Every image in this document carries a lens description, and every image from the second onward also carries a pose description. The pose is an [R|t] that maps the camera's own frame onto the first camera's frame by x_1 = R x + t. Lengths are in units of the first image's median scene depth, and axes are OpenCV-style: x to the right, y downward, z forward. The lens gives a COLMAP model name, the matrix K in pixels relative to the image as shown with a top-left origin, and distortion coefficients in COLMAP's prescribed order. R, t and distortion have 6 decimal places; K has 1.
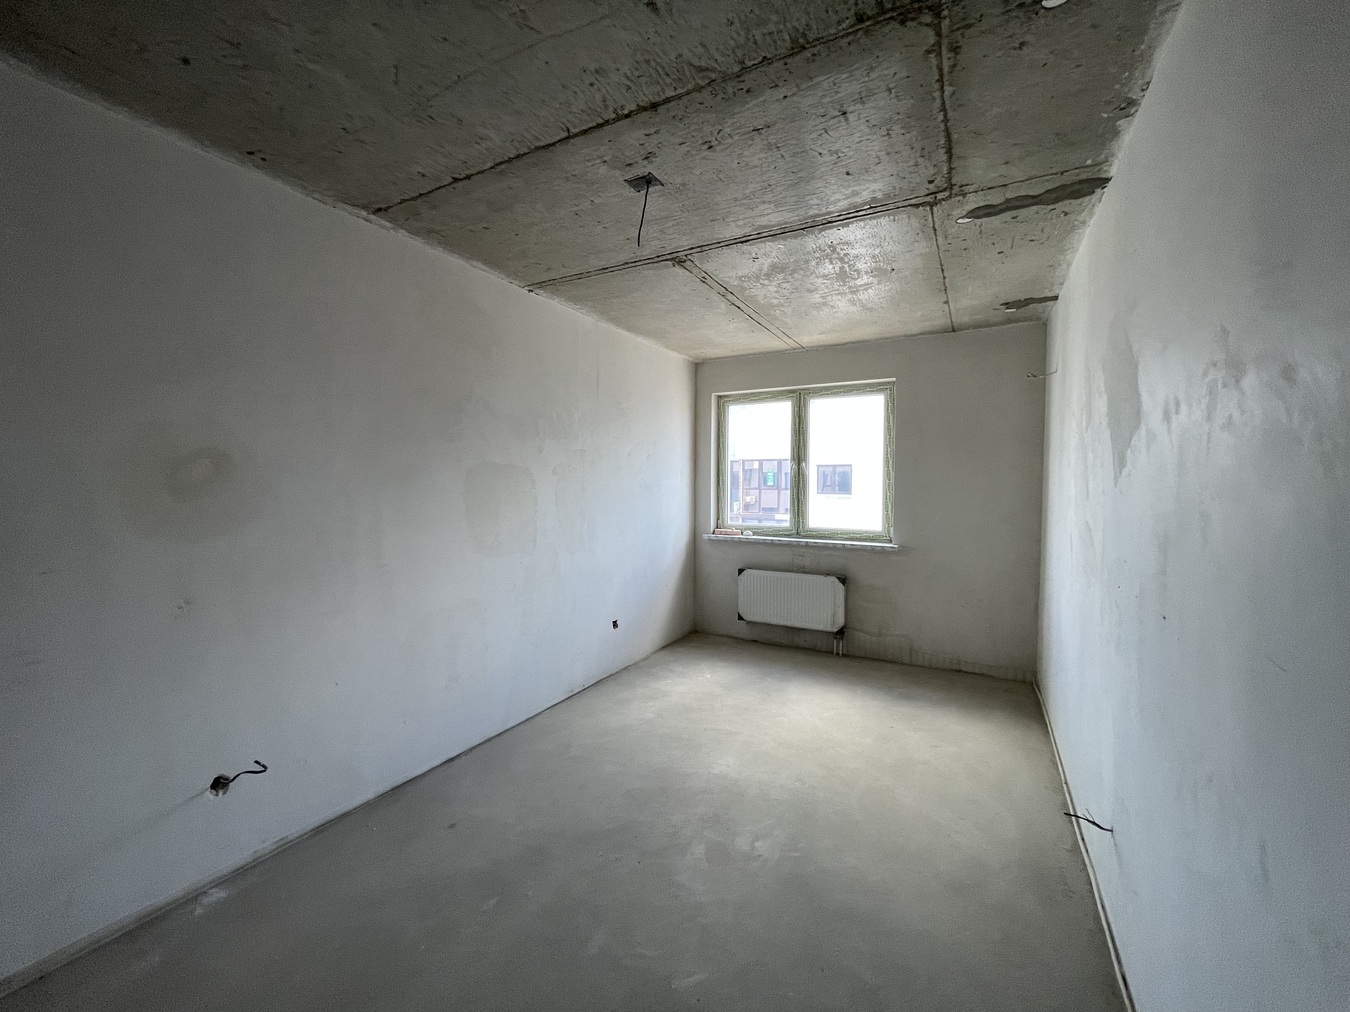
lens RADIAL K [[548.7, 0, 671.5], [0, 548.7, 506.7], [0, 0, 1]] dist [0.003319, 0.000125]
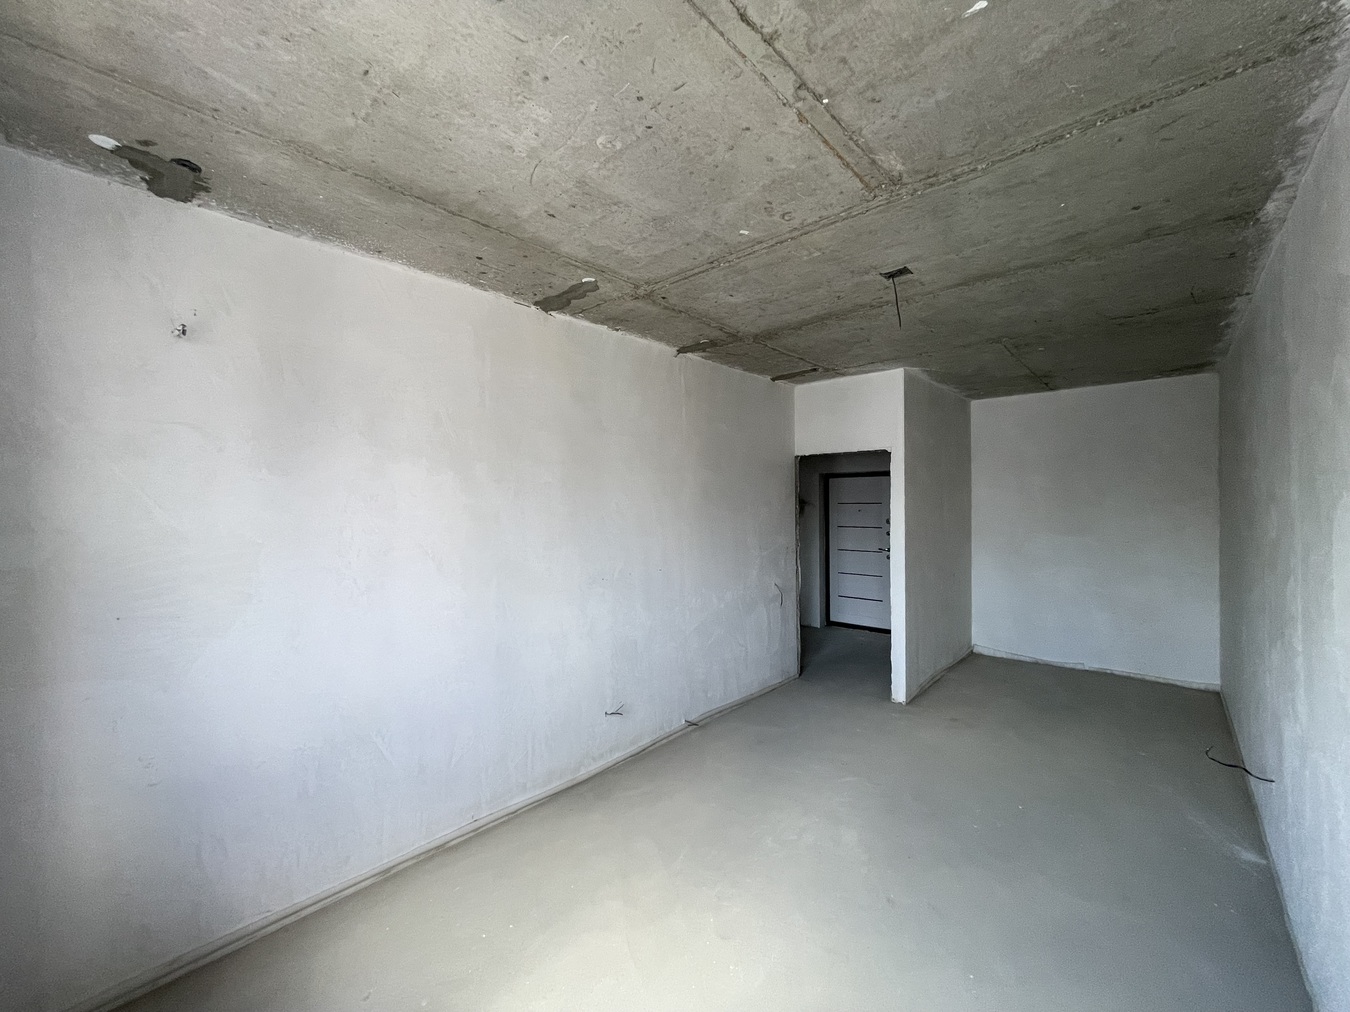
lens RADIAL K [[548.7, 0, 671.5], [0, 548.7, 506.7], [0, 0, 1]] dist [0.003319, 0.000125]
pose [[-0.975356, 0.001696, 0.220631, 0.068244], [0.012672, 0.998750, 0.048345, -0.064268], [-0.220274, 0.049950, -0.974158, 0.957447]]
